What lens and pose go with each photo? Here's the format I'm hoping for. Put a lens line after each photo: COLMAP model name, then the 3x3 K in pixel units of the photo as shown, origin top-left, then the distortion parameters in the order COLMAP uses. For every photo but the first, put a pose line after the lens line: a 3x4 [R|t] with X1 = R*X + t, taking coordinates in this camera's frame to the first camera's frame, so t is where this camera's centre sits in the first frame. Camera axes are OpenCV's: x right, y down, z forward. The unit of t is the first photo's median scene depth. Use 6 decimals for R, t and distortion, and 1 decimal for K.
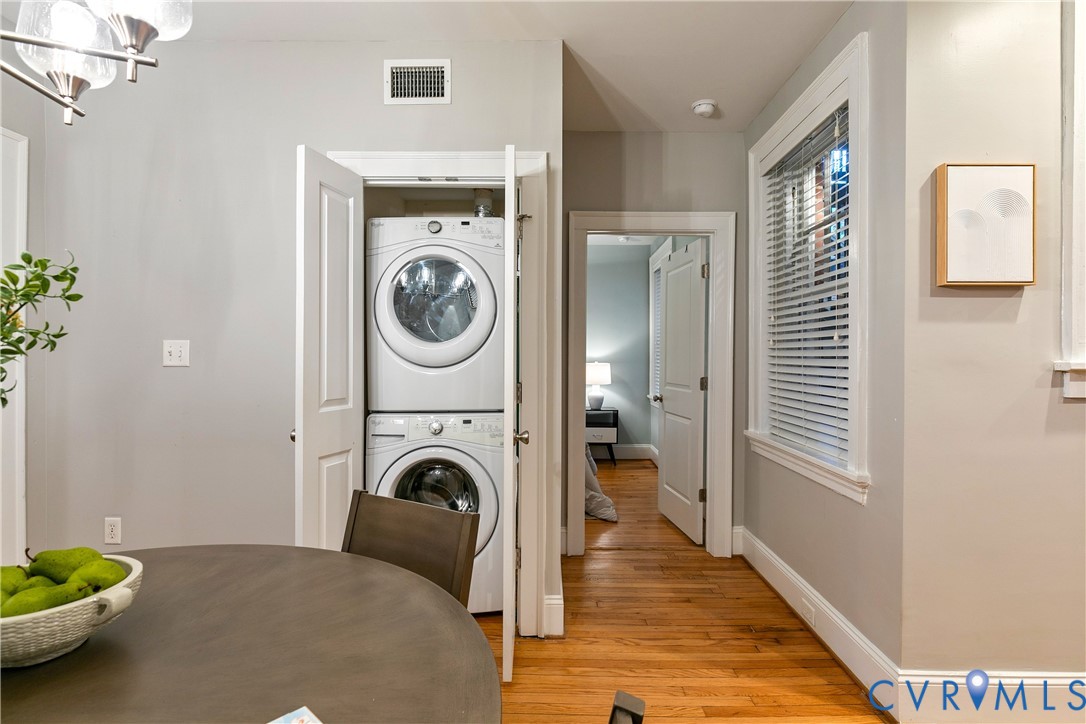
lens RADIAL K [[515.9, 0, 549.4], [0, 515.9, 364.8], [0, 0, 1]] dist [-0.002925, -0.000618]
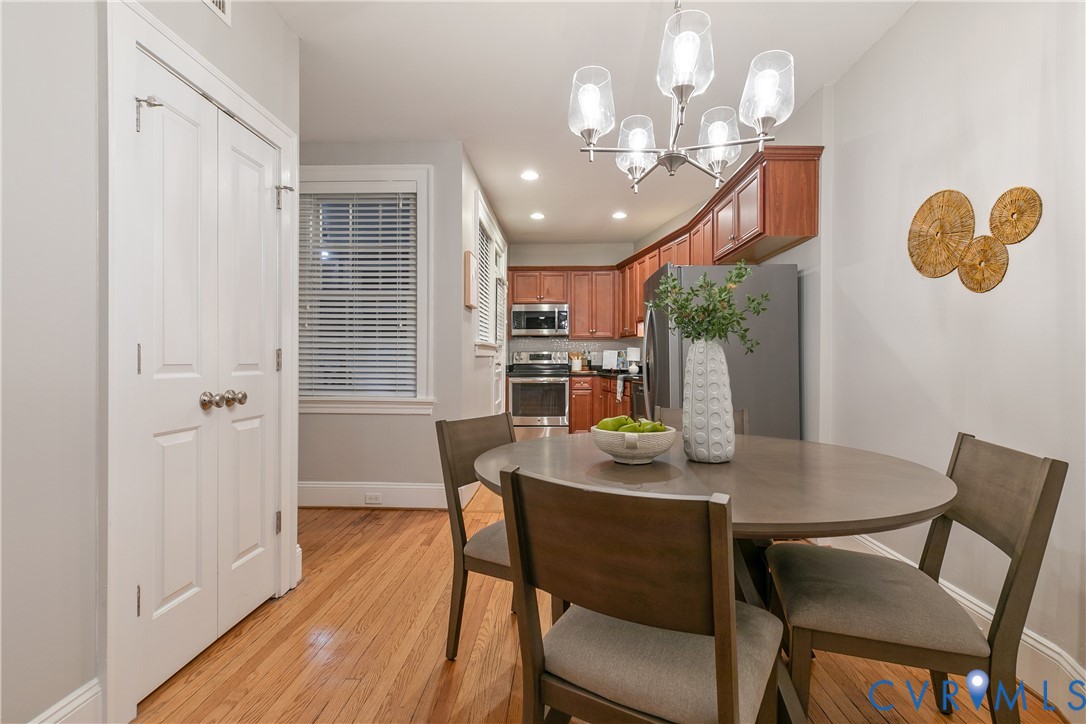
lens RADIAL K [[495.3, 0, 548.1], [0, 495.3, 363.6], [0, 0, 1]] dist [0.000566, -0.000287]
pose [[0.021757, -0.013049, 0.999678, -1.082229], [0.002762, 0.999912, 0.012992, 0.055811], [-0.999759, 0.002478, 0.021791, 0.476630]]
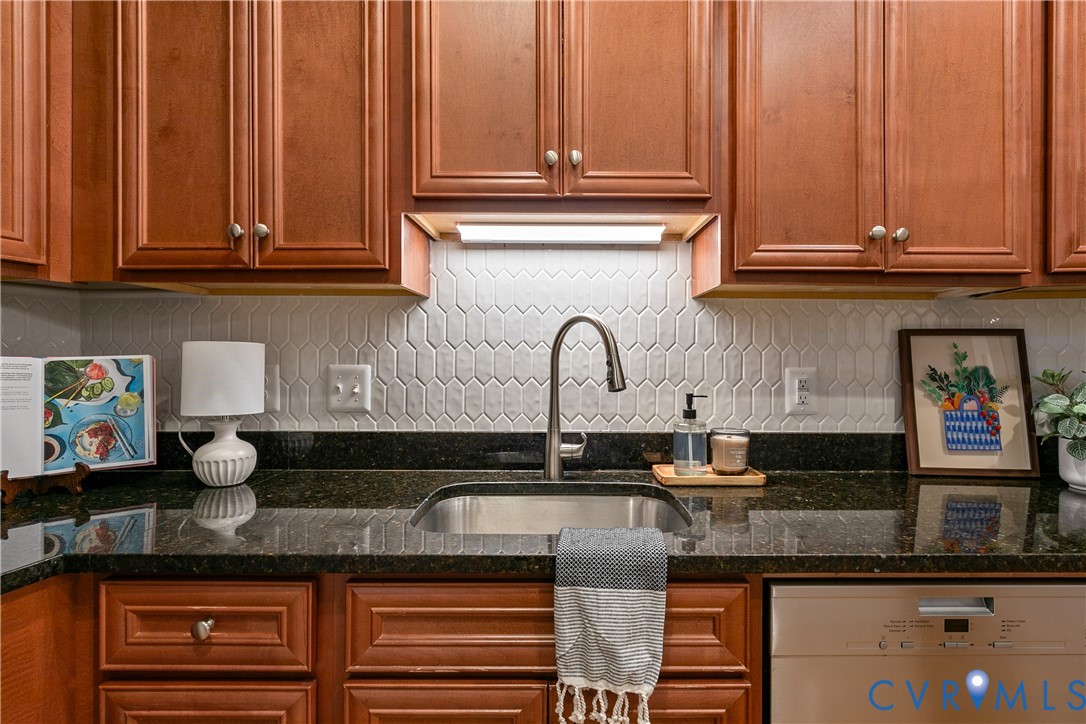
lens RADIAL K [[561.0, 0, 568.3], [0, 561.0, 353.0], [0, 0, 1]] dist [0.000026, -0.000166]
pose [[-0.981807, -0.006456, 0.189774, 1.305647], [-0.005197, 0.999961, 0.007131, 0.008615], [-0.189813, 0.006015, -0.981802, 0.558576]]
